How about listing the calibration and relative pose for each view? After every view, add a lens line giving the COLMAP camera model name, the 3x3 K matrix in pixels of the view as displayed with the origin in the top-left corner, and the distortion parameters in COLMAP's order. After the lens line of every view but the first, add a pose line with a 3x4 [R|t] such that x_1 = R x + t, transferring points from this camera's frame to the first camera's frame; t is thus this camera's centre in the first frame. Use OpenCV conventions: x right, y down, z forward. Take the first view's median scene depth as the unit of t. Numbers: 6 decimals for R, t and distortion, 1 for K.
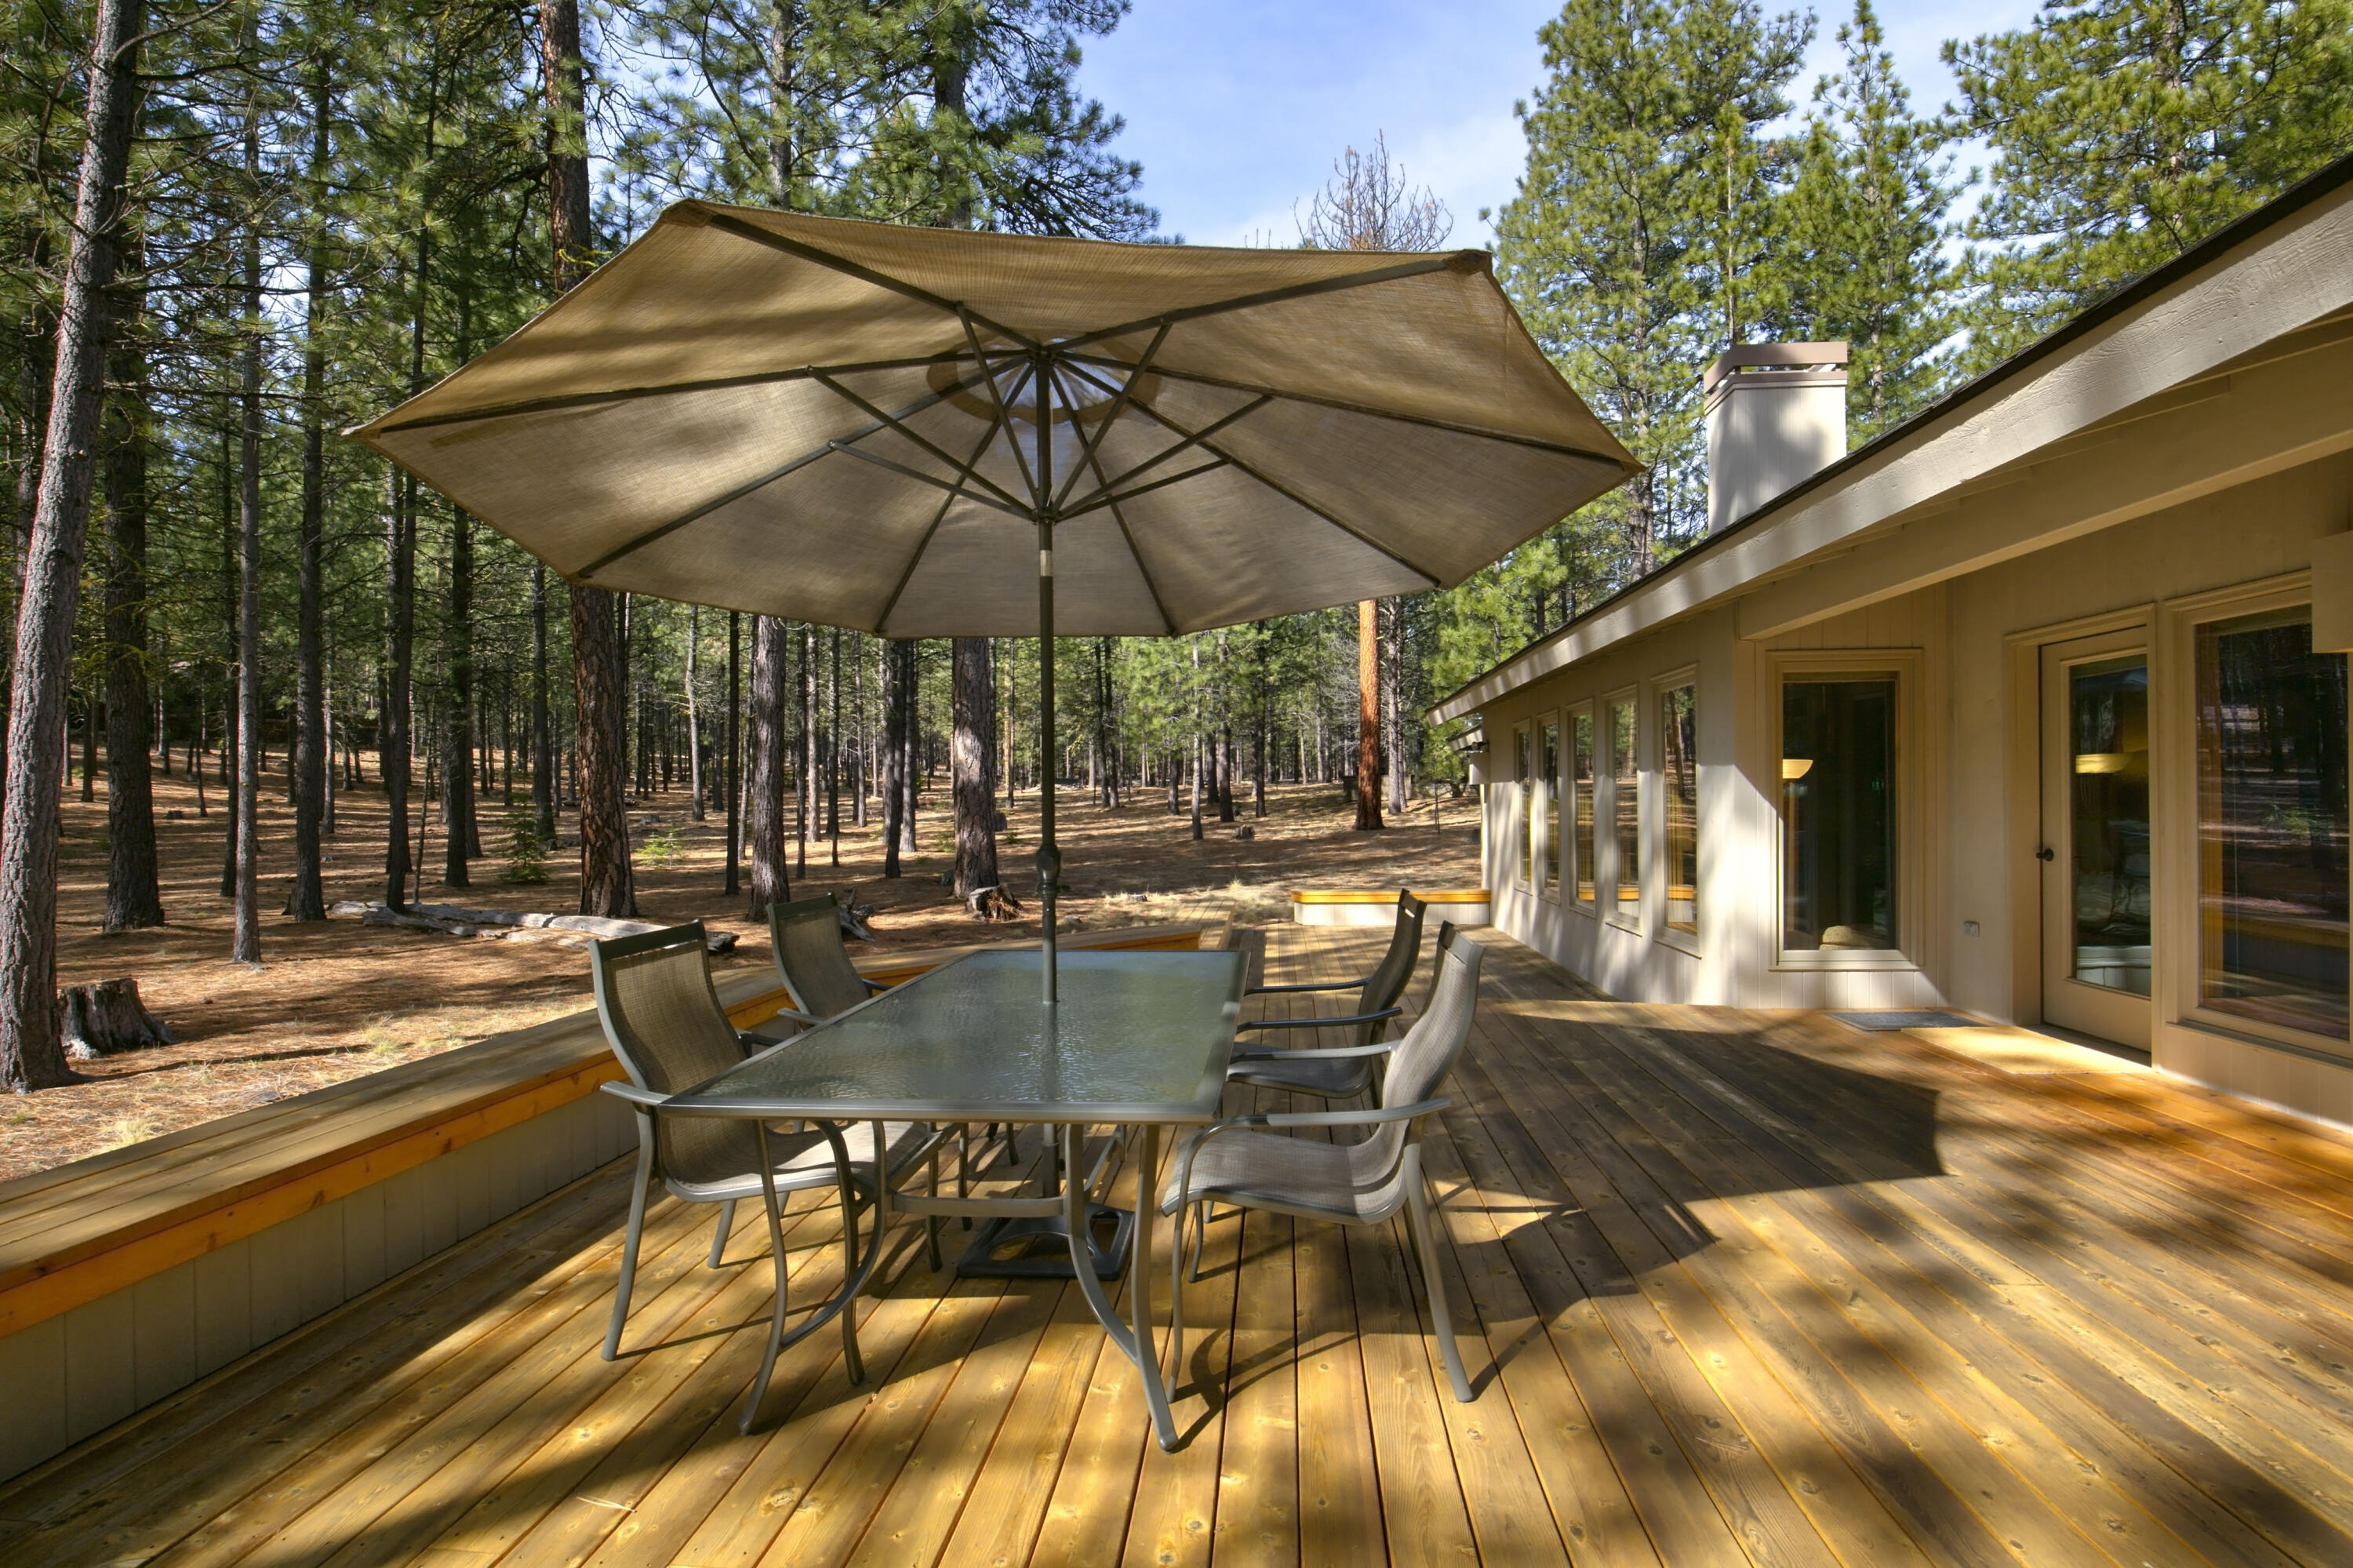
lens RADIAL K [[1080.3, 0, 1183.9], [0, 1080.3, 792.5], [0, 0, 1]] dist [-0.002395, -0.000576]
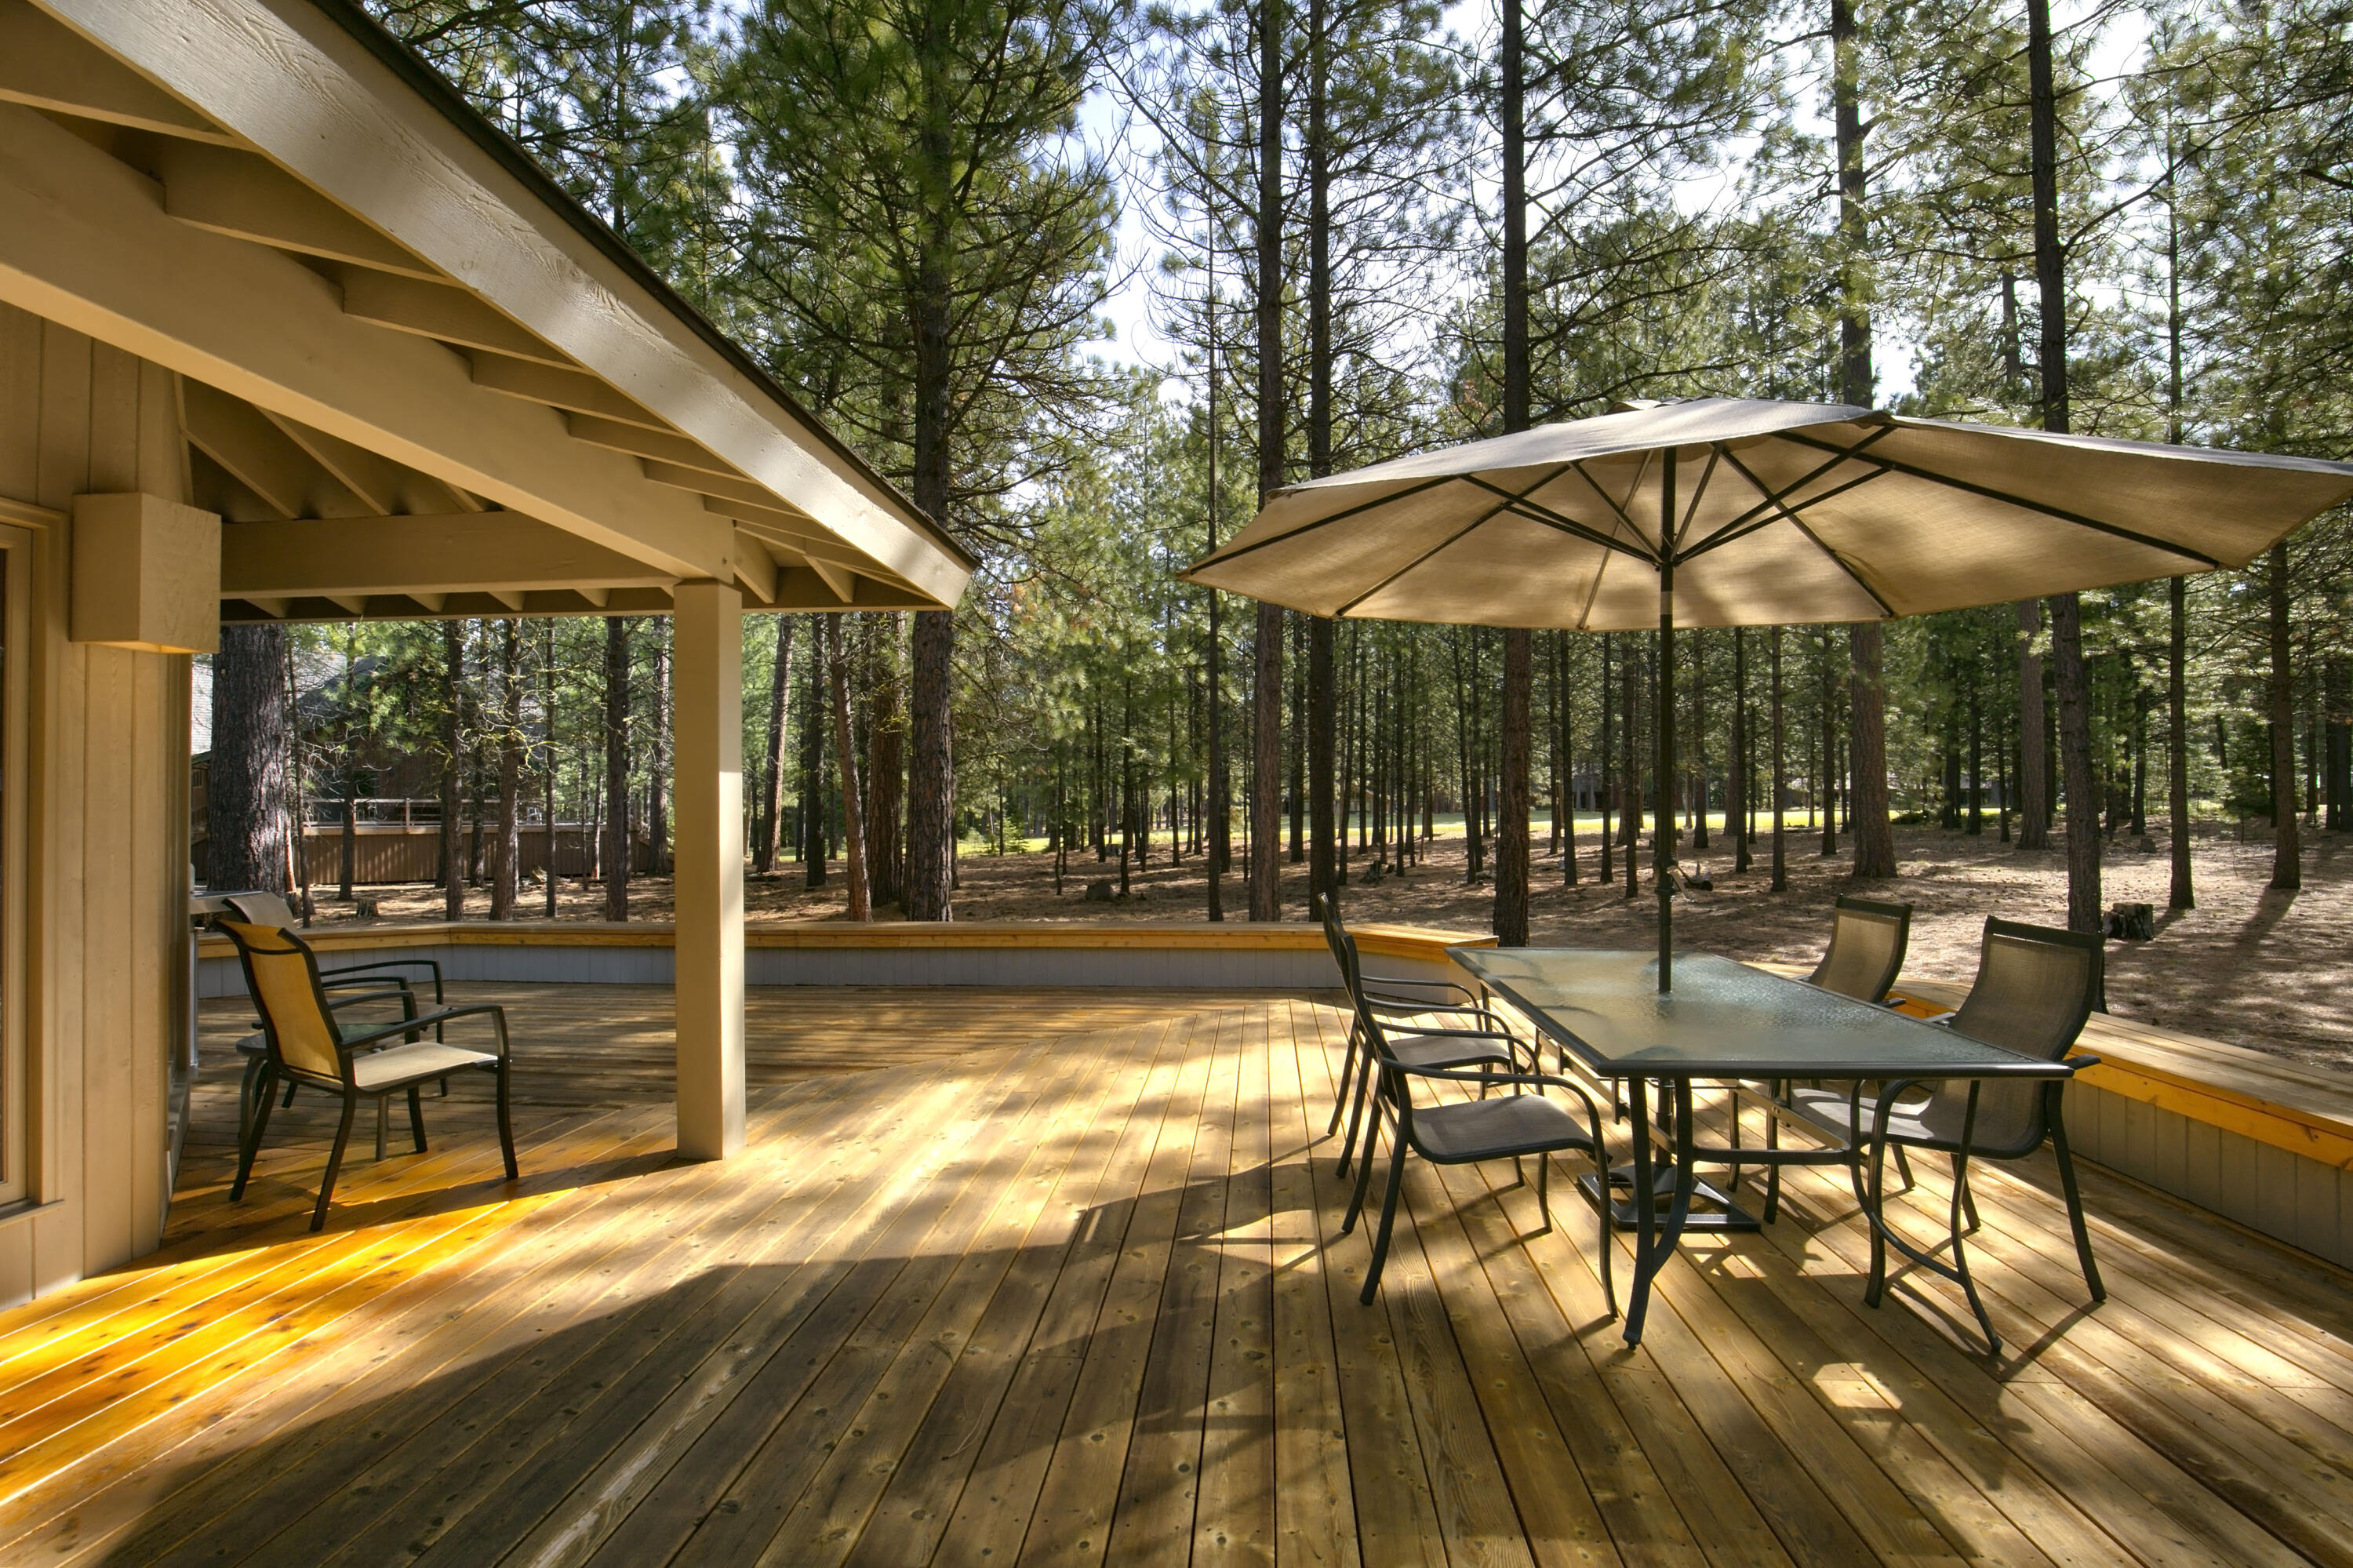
lens RADIAL K [[1080.3, 0, 1183.9], [0, 1080.3, 792.5], [0, 0, 1]] dist [-0.002395, -0.000576]
pose [[-0.999859, 0.003206, -0.016507, 0.316471], [0.003357, 0.999953, -0.009095, -0.006238], [0.016477, -0.009149, -0.999822, 1.665251]]
